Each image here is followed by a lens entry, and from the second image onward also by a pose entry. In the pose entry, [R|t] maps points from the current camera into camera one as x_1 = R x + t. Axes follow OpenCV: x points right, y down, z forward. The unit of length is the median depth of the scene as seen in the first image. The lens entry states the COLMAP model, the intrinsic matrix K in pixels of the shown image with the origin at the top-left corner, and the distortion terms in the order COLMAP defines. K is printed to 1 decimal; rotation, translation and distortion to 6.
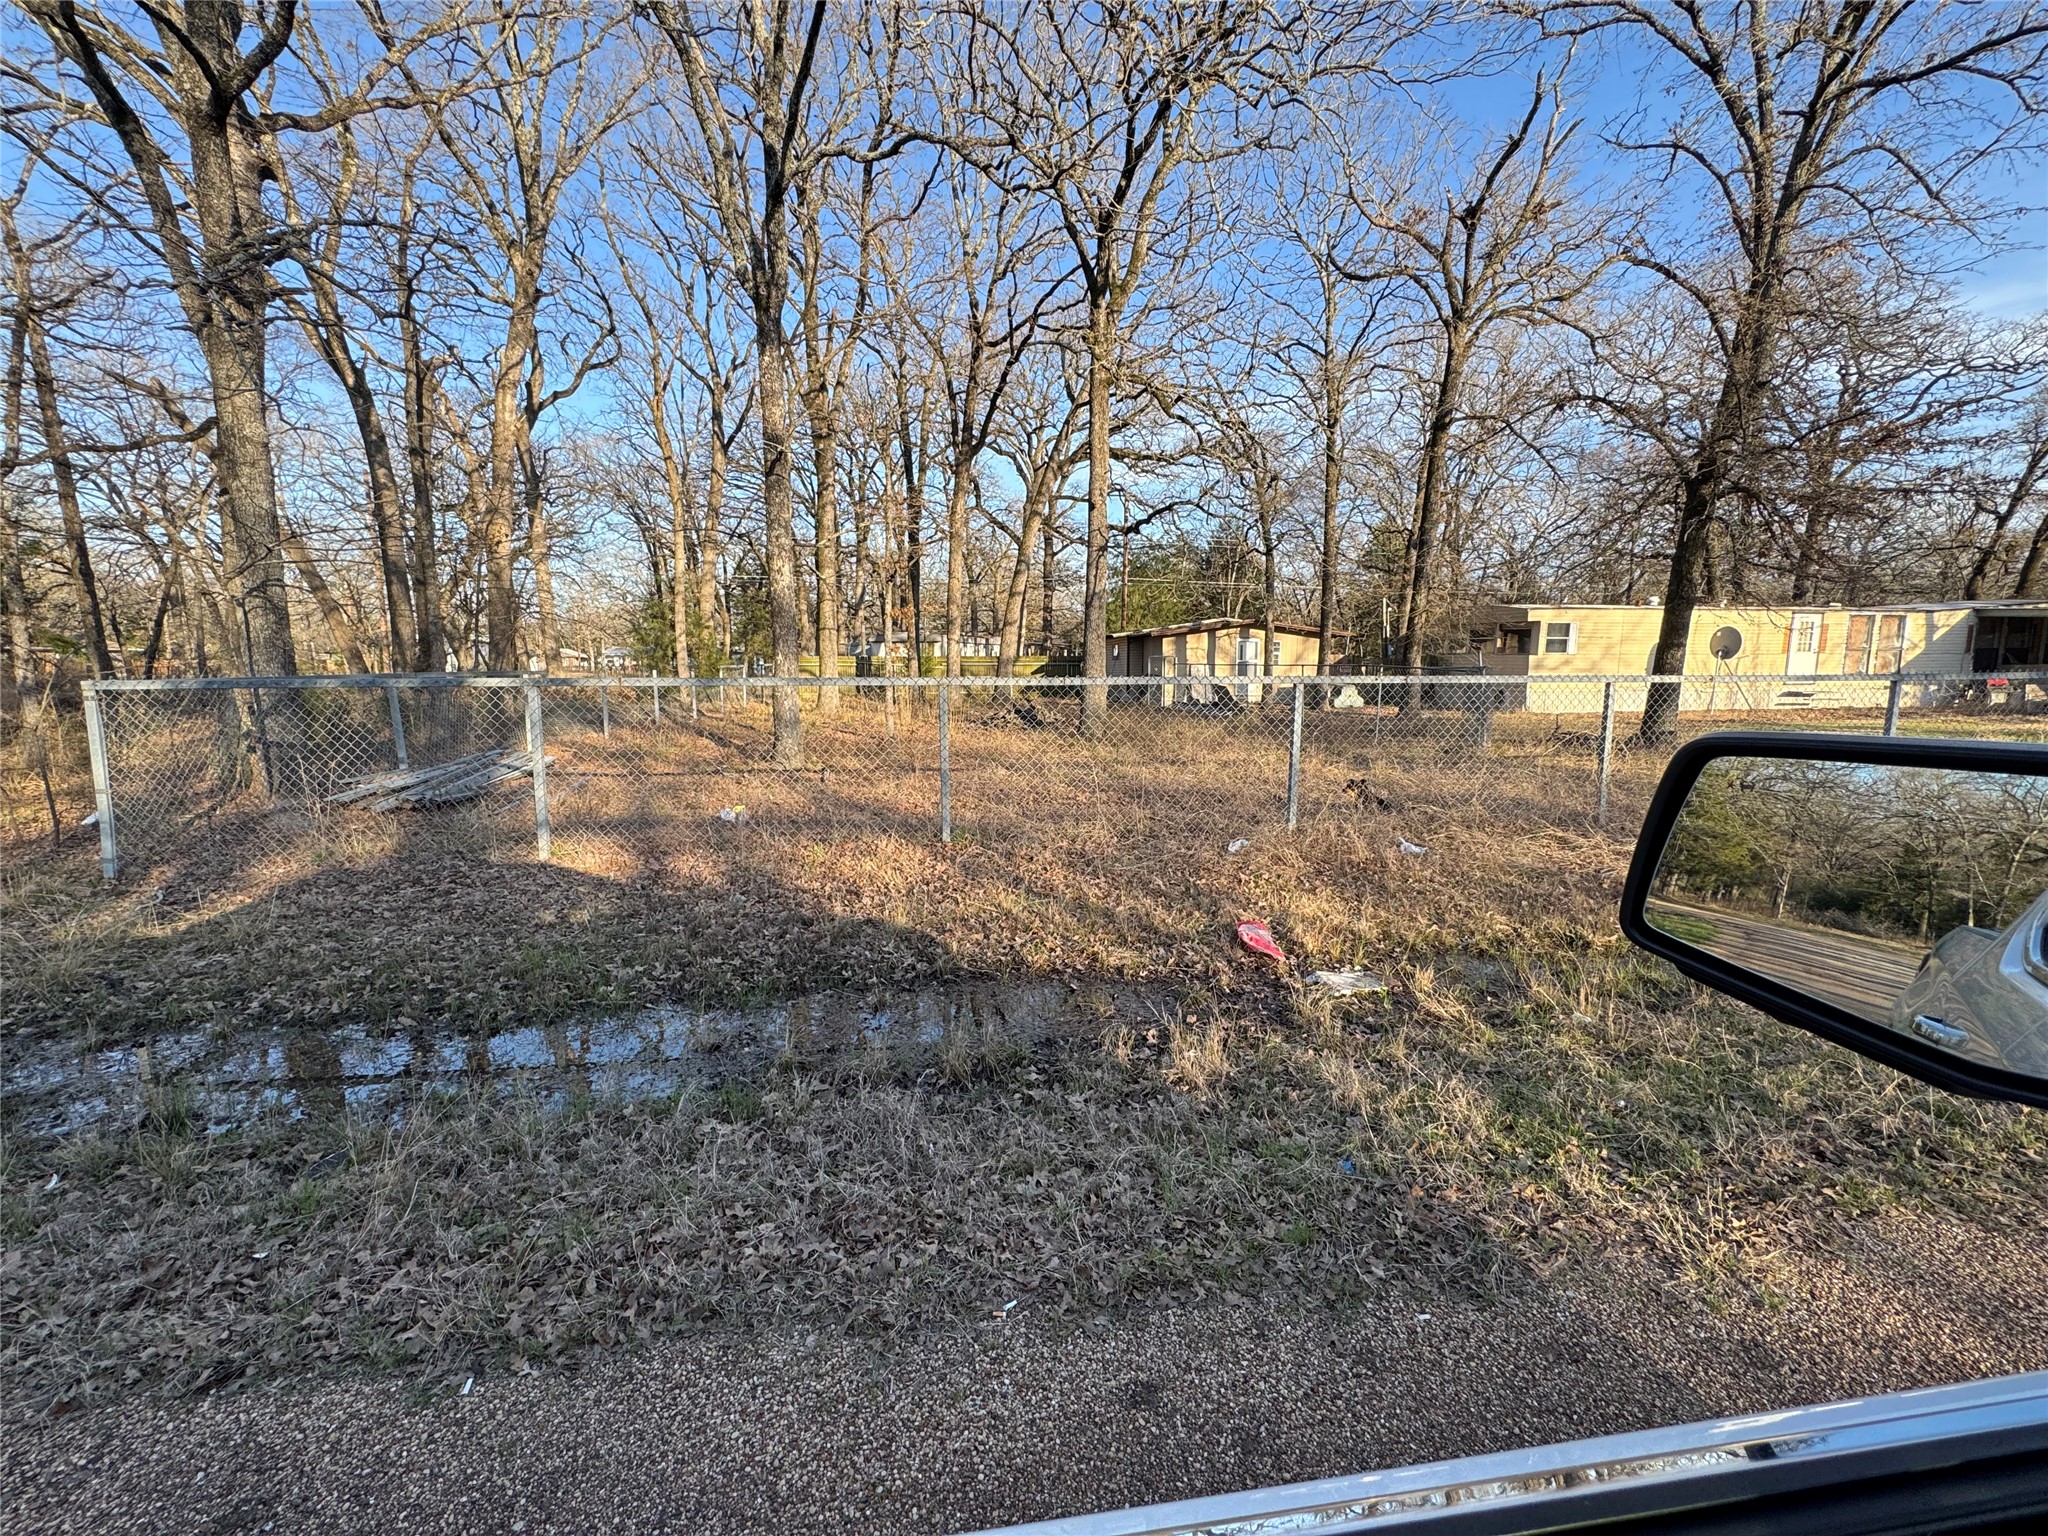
lens RADIAL K [[813.2, 0, 1039.1], [0, 813.2, 785.6], [0, 0, 1]] dist [-0.006733, 0.000547]
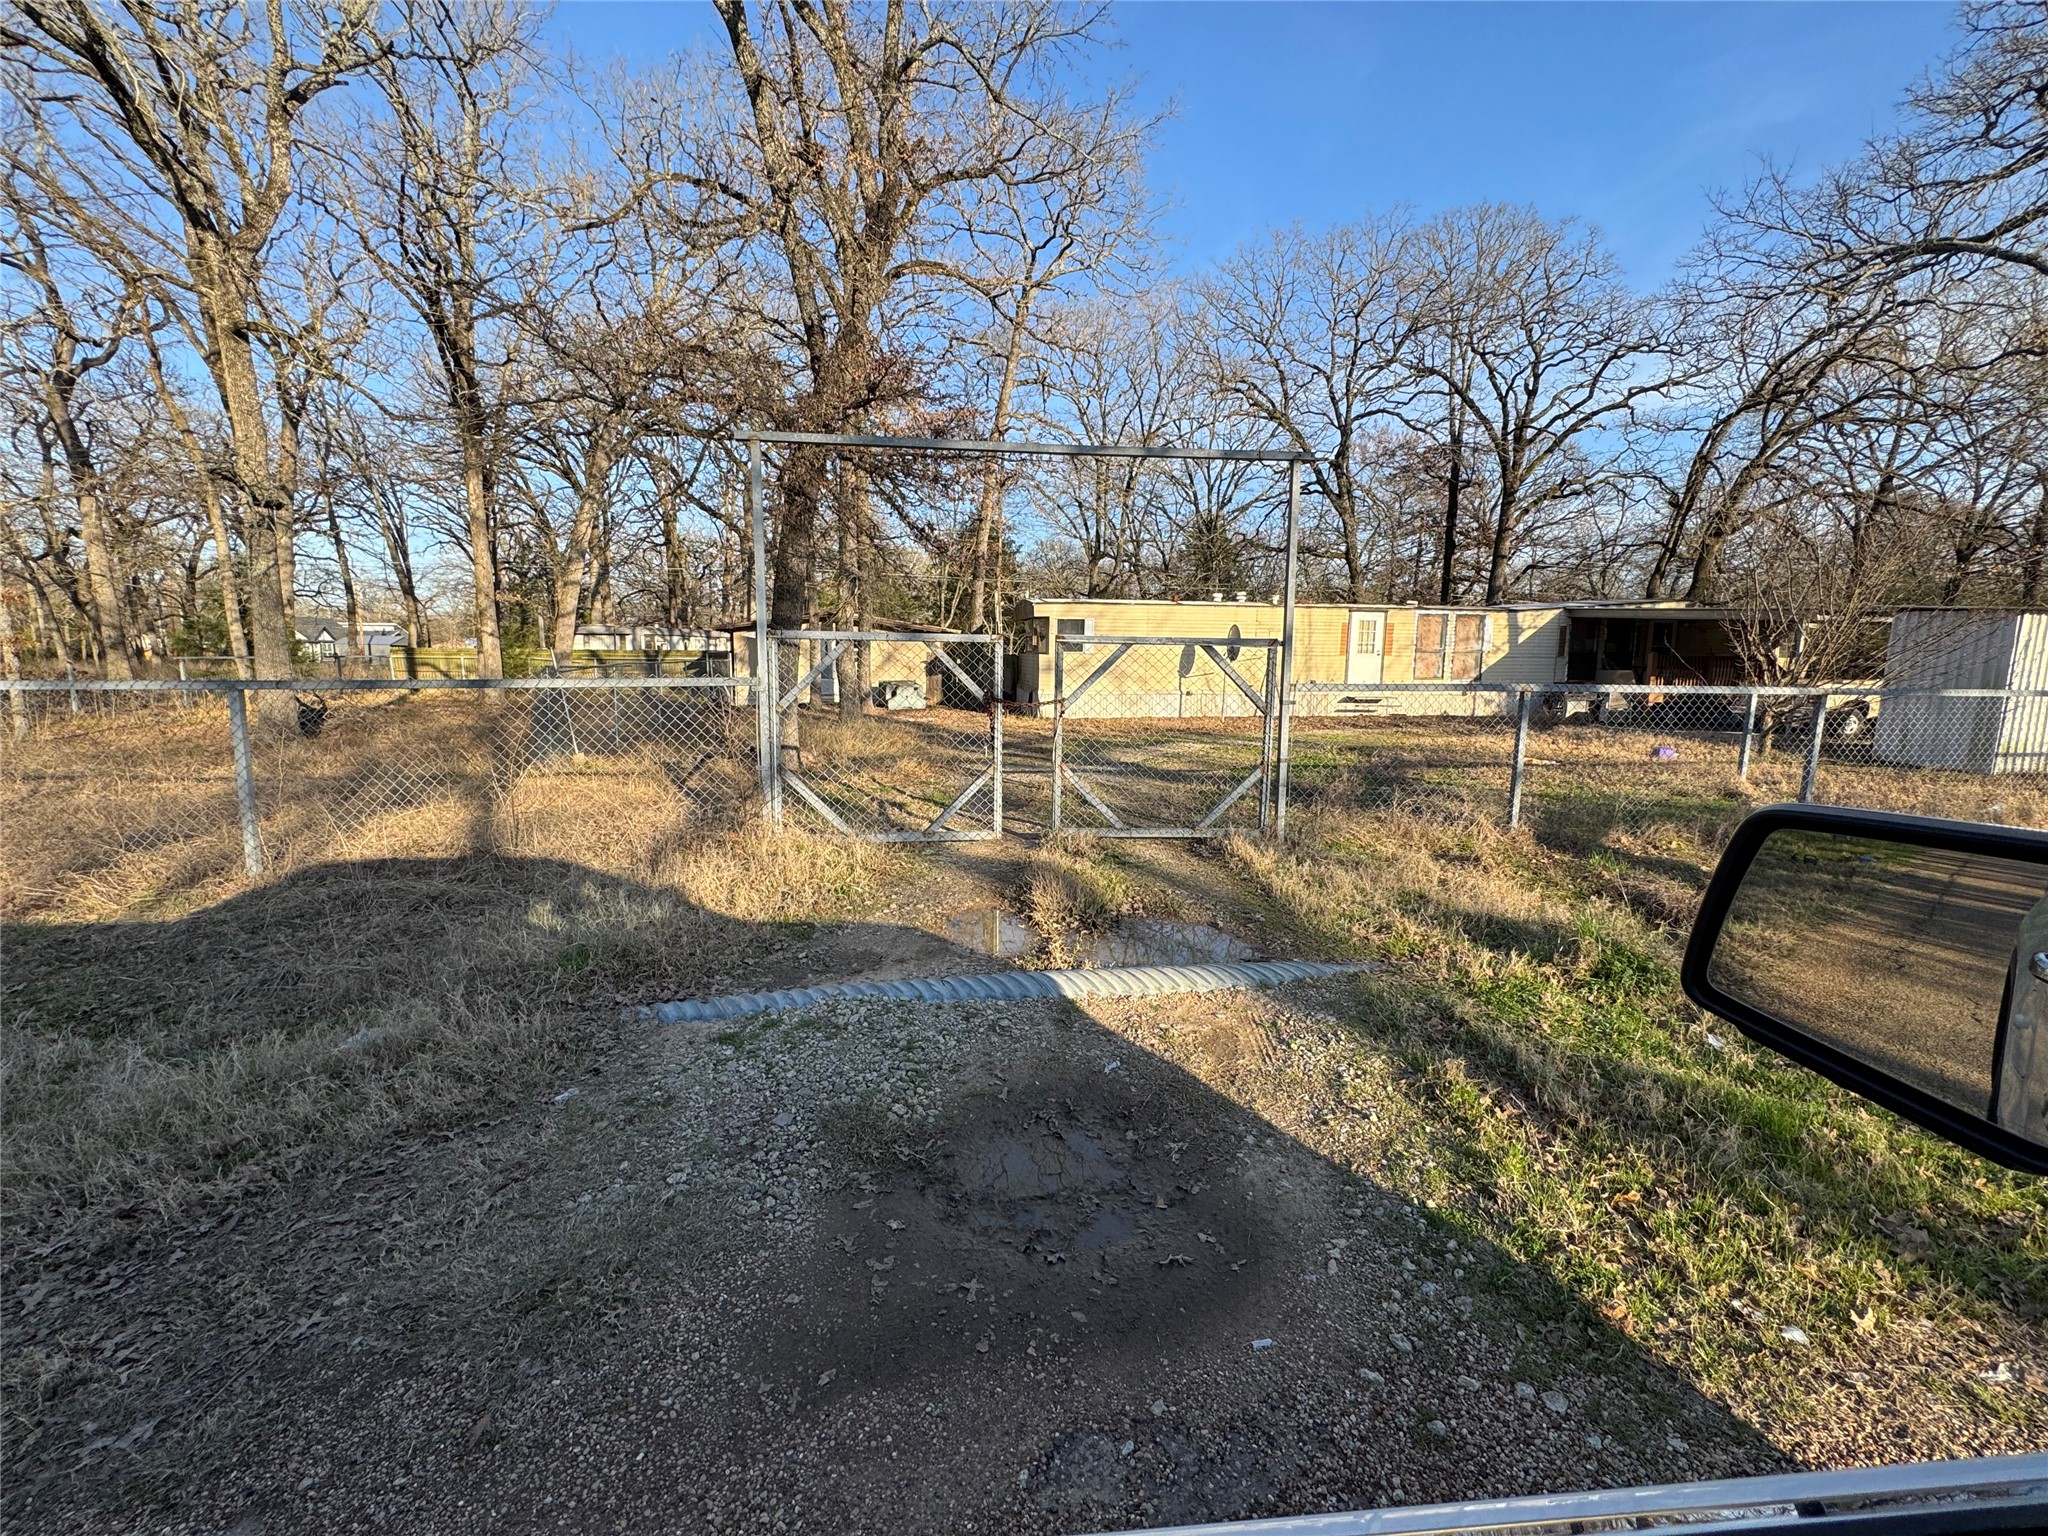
lens RADIAL K [[813.2, 0, 1036.4], [0, 813.2, 782.2], [0, 0, 1]] dist [-0.006733, 0.000547]
pose [[0.998388, 0.021624, -0.052472, 0.621796], [-0.021988, 0.999738, -0.006384, -0.006570], [0.052321, 0.007528, 0.998602, 0.067013]]
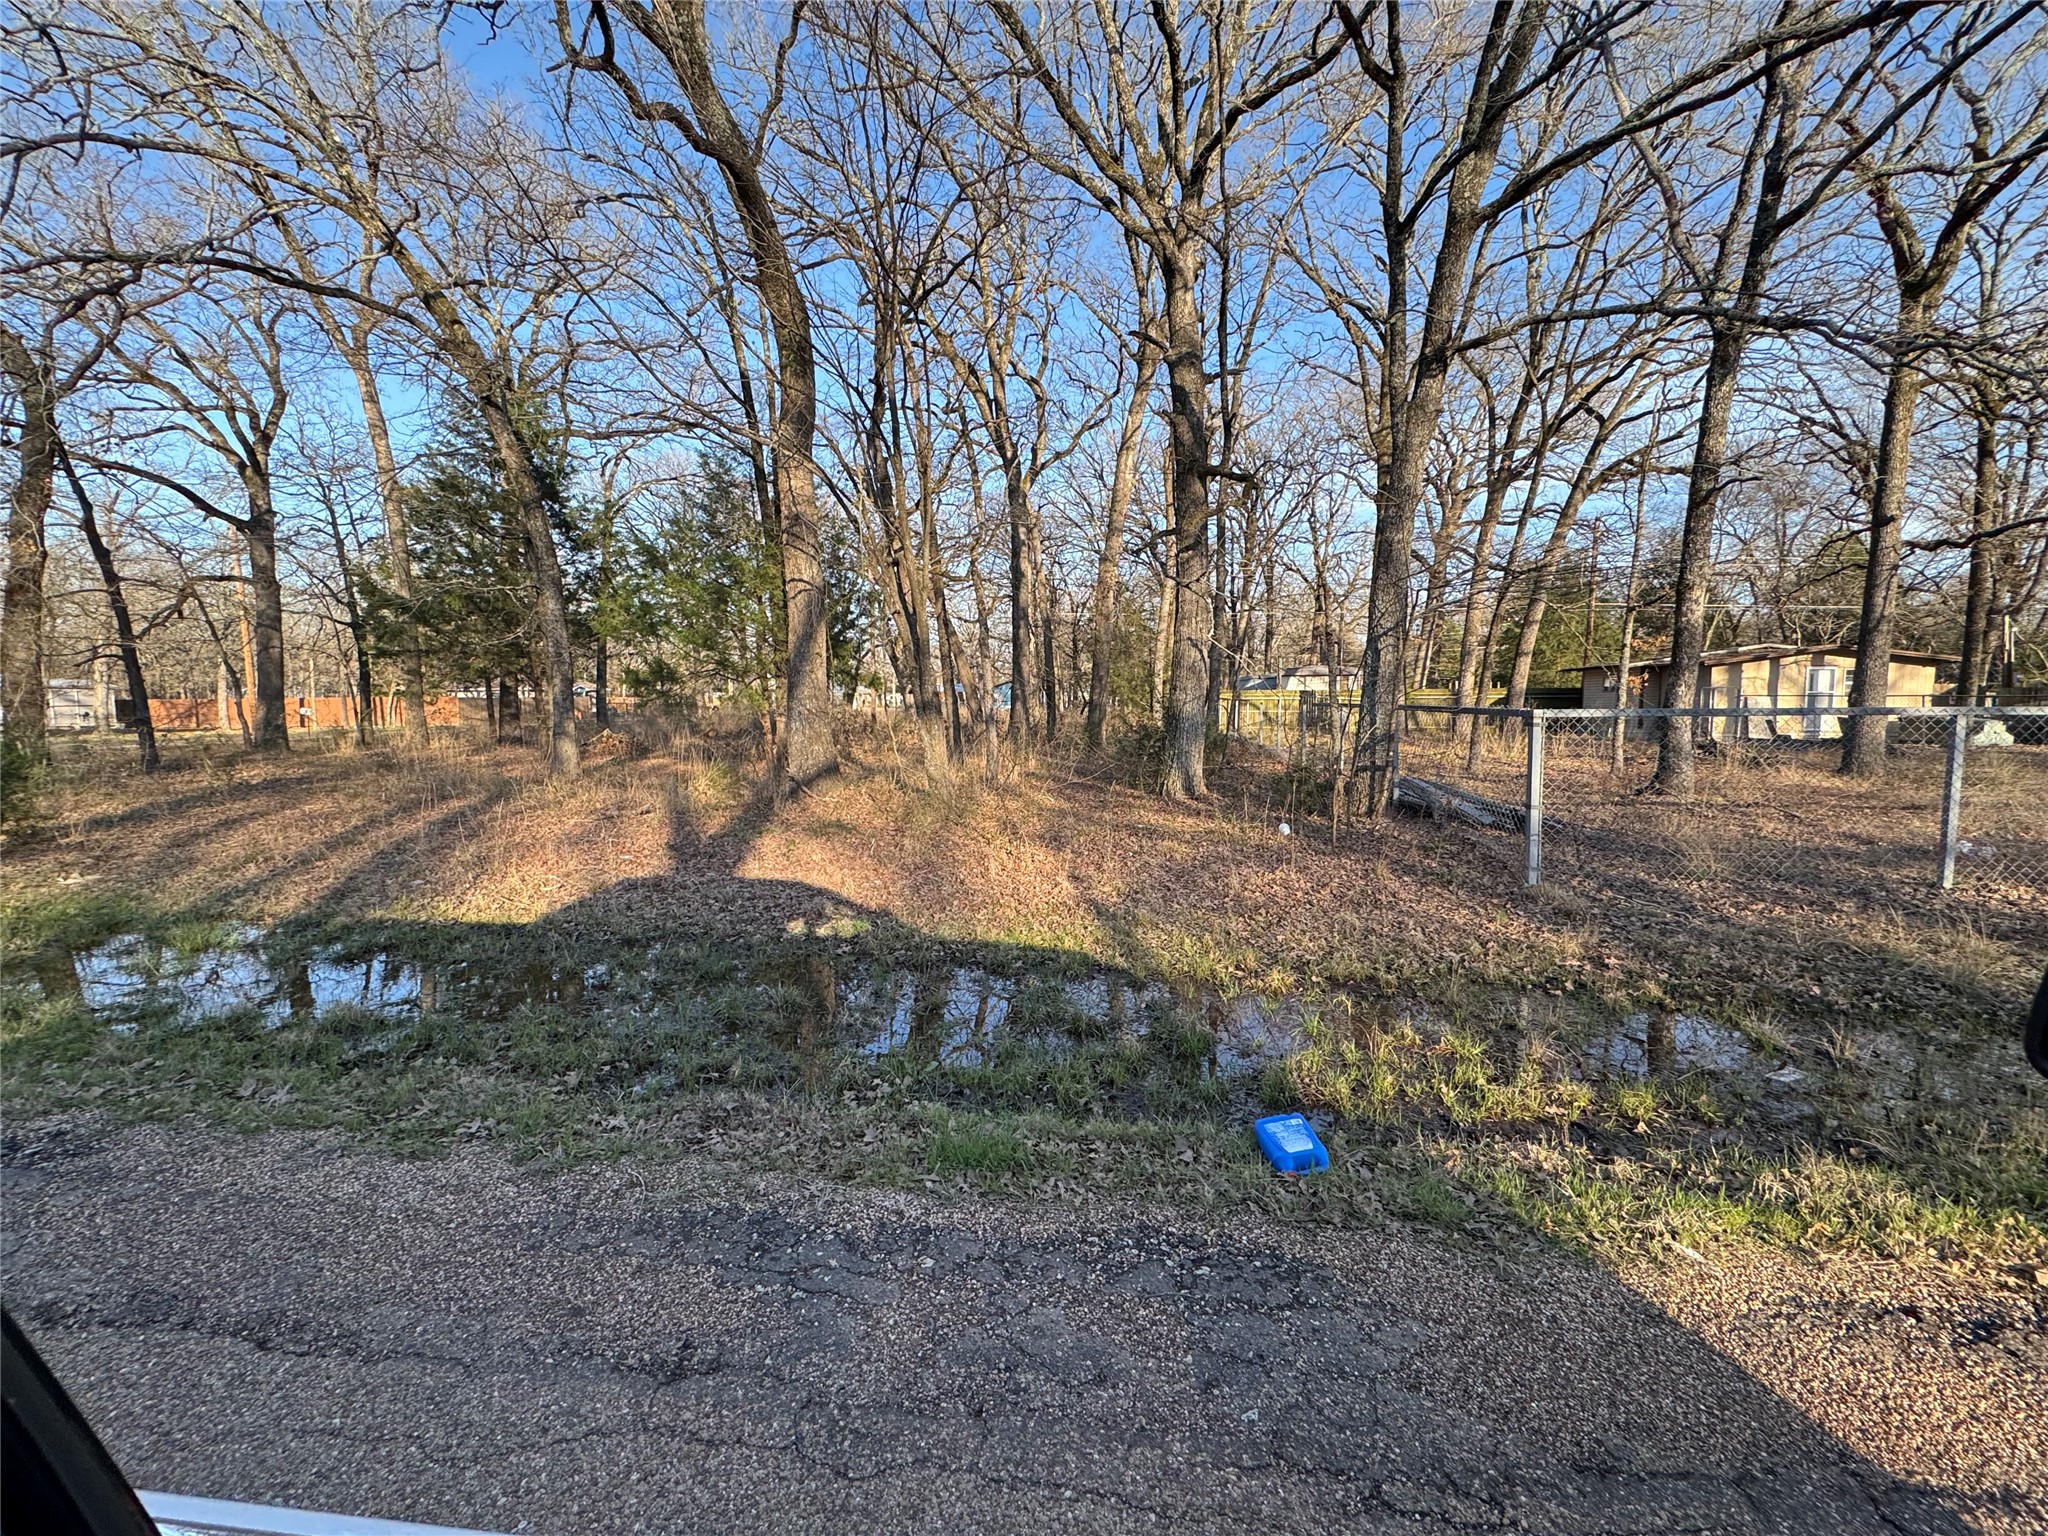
lens RADIAL K [[813.2, 0, 1020.7], [0, 813.2, 776.7], [0, 0, 1]] dist [-0.006733, 0.000547]
pose [[0.966352, 0.017544, -0.256624, -0.398827], [-0.029978, 0.998554, -0.044623, 0.001412], [0.255470, 0.050815, 0.965481, -0.054983]]
